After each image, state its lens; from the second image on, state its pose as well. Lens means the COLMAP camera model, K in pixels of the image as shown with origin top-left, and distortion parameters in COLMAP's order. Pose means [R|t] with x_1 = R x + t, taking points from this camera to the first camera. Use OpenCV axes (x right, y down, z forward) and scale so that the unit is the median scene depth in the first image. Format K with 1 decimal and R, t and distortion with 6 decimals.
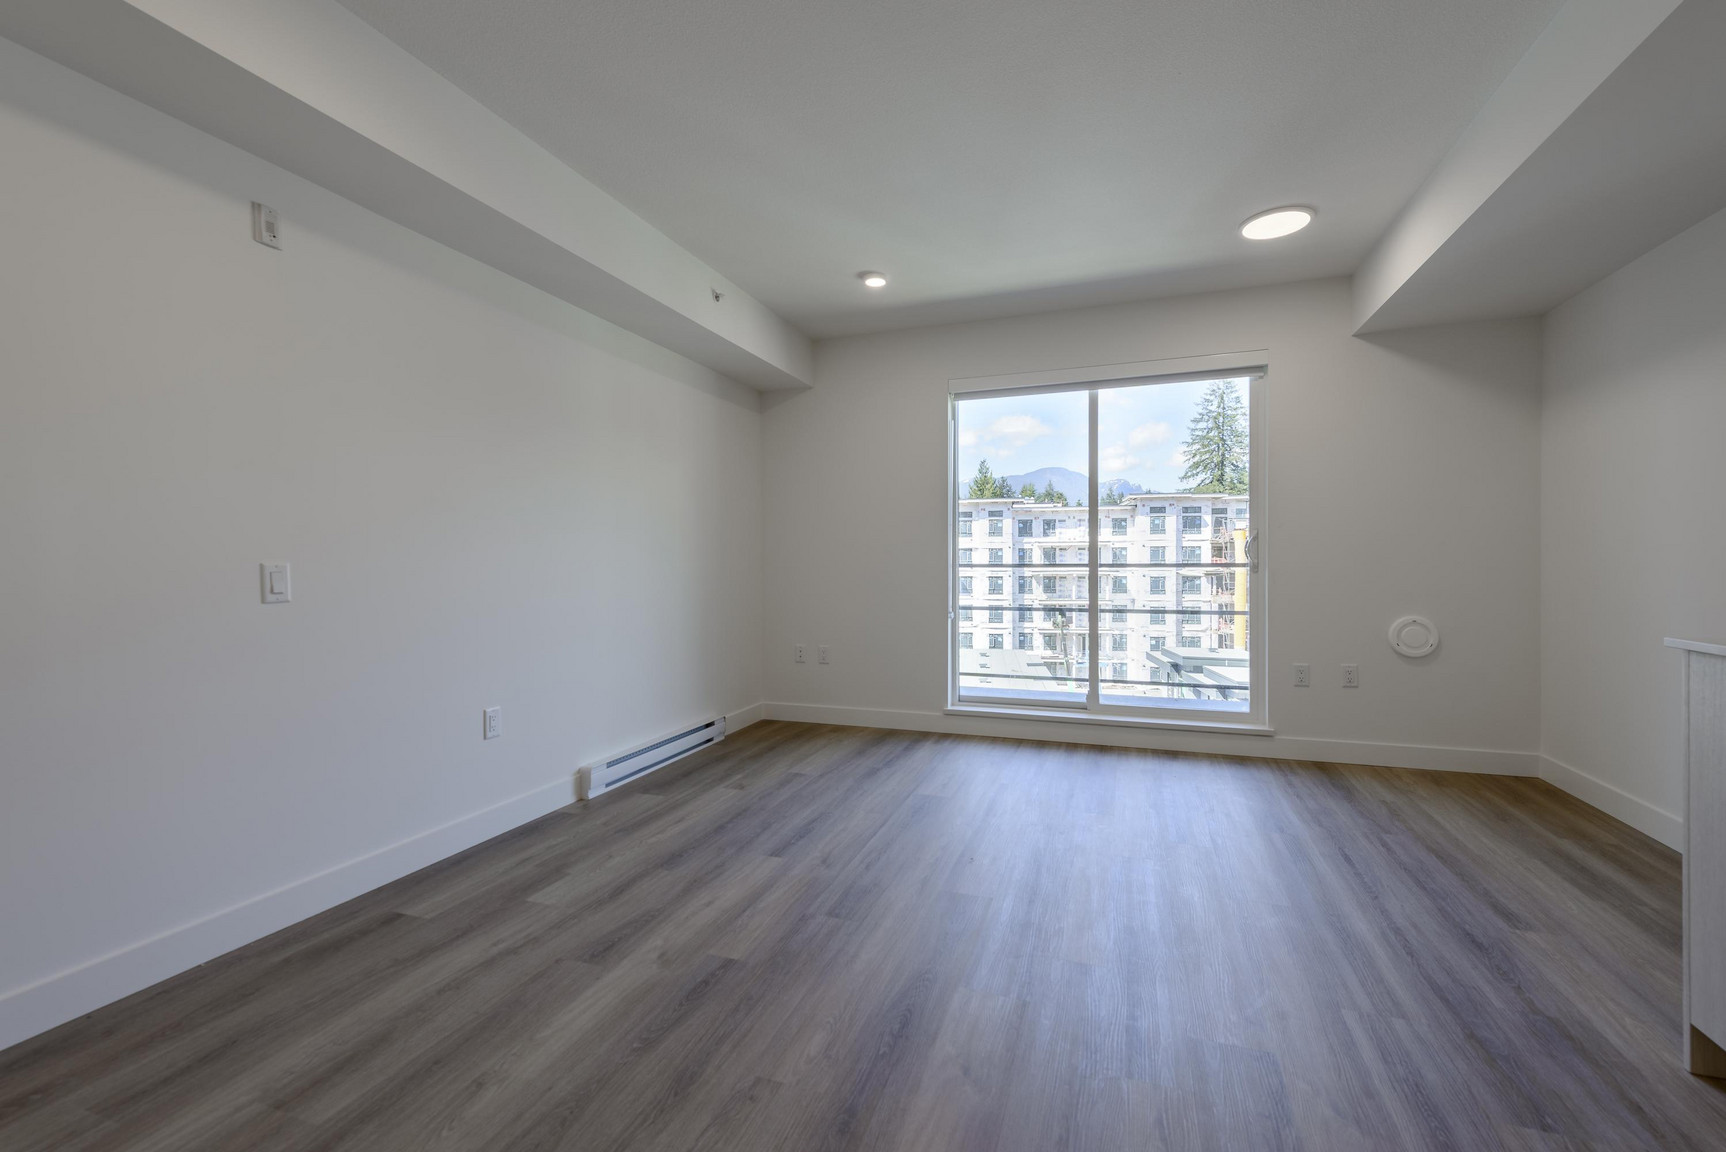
lens RADIAL K [[729.3, 0, 858.6], [0, 729.3, 568.3], [0, 0, 1]] dist [0.000618, -0.000015]
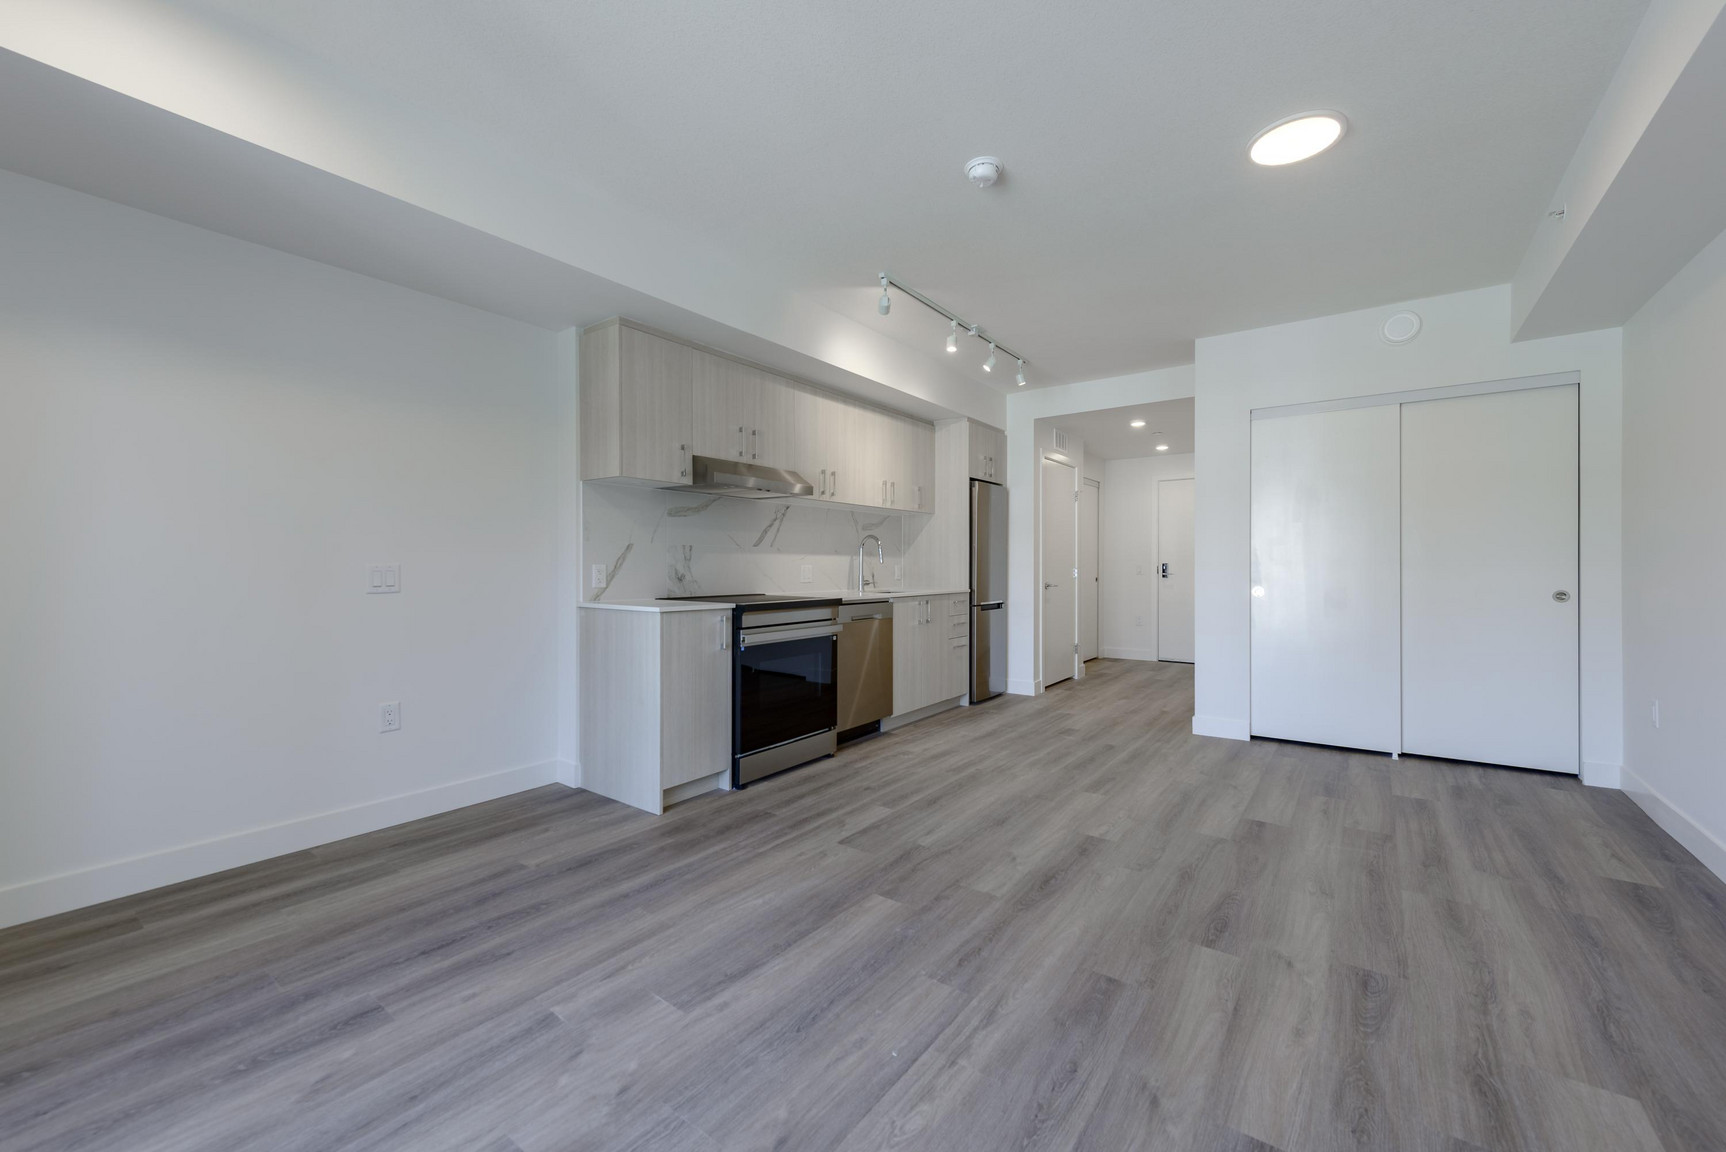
lens RADIAL K [[684.1, 0, 866.0], [0, 684.1, 566.5], [0, 0, 1]] dist [0.012805, -0.000018]
pose [[-0.960816, 0.002524, 0.277176, 0.021171], [0.004597, 0.999966, 0.006828, -0.019980], [-0.277149, 0.007835, -0.960795, 1.841271]]
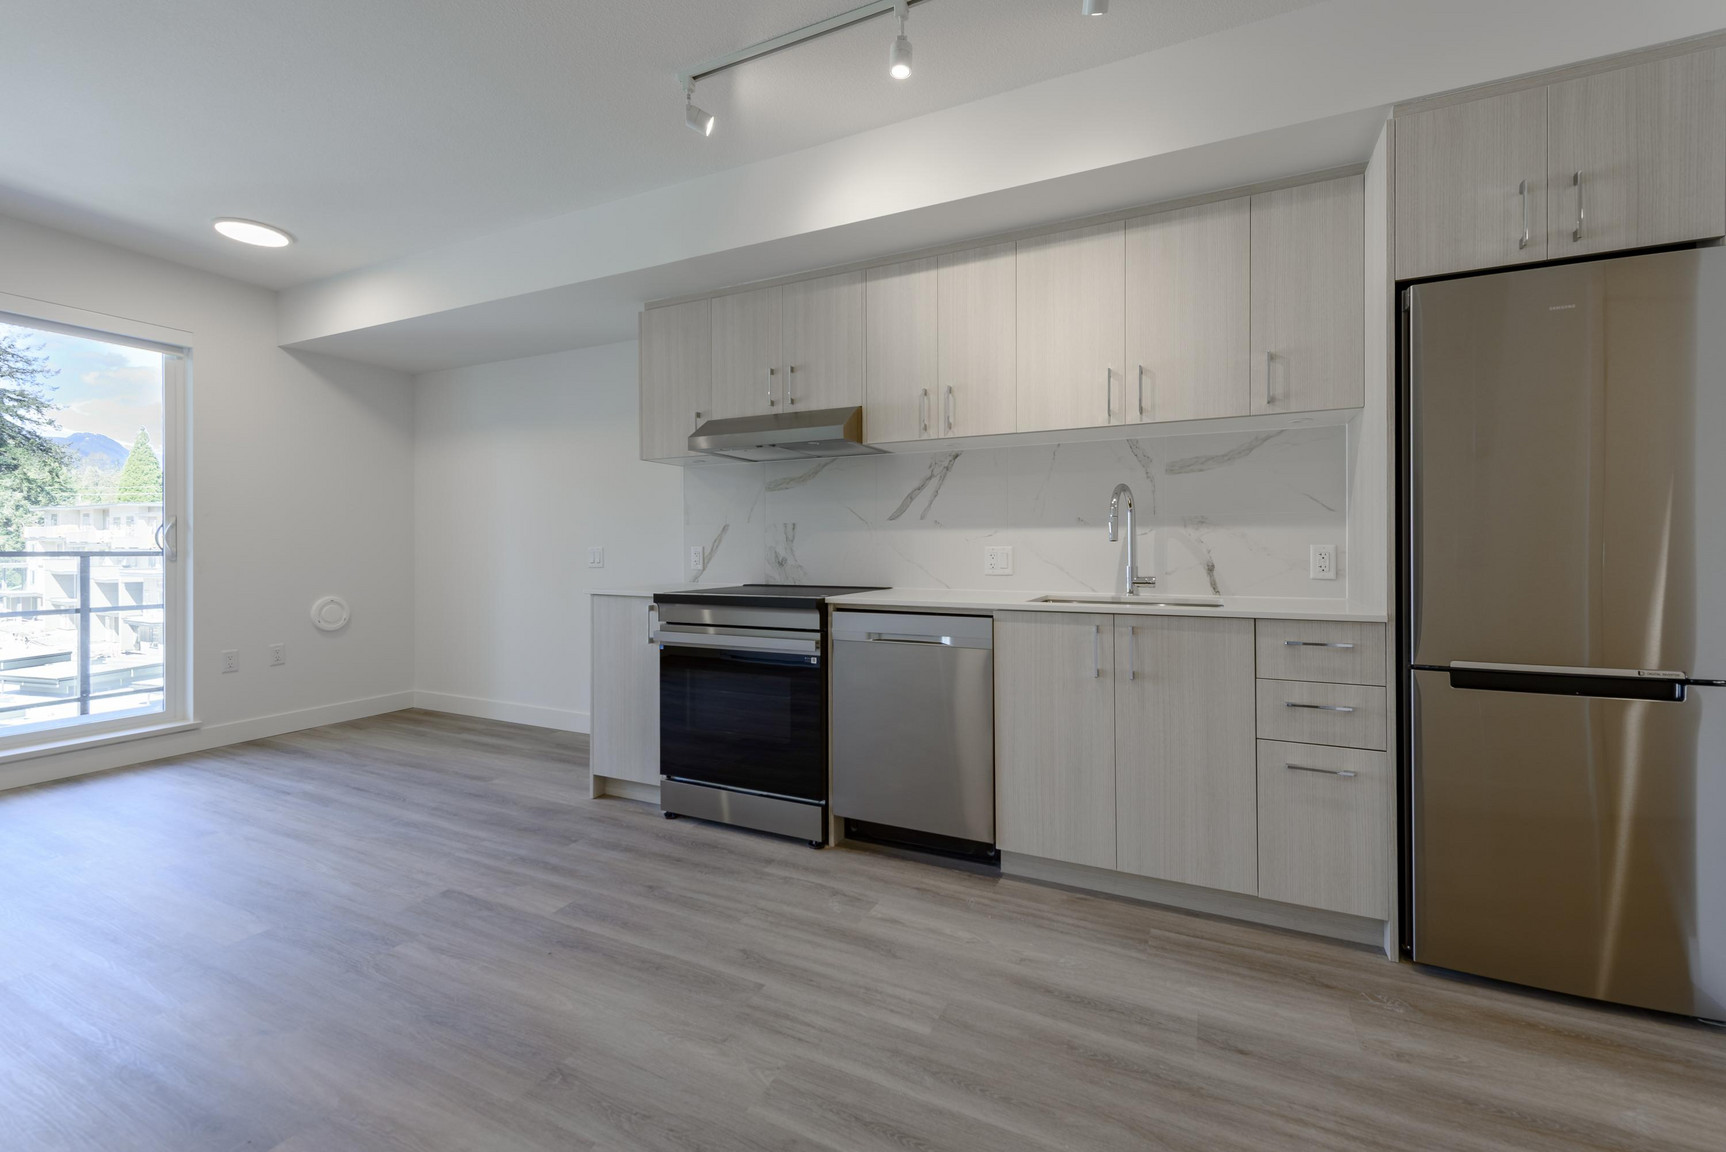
lens RADIAL K [[720.9, 0, 862.0], [0, 720.9, 548.4], [0, 0, 1]] dist [0.012717, 0.000313]
pose [[0.098015, 0.007325, 0.995158, -0.561131], [0.006135, 0.999949, -0.007965, 0.002080], [-0.995166, 0.006886, 0.097966, 0.024629]]
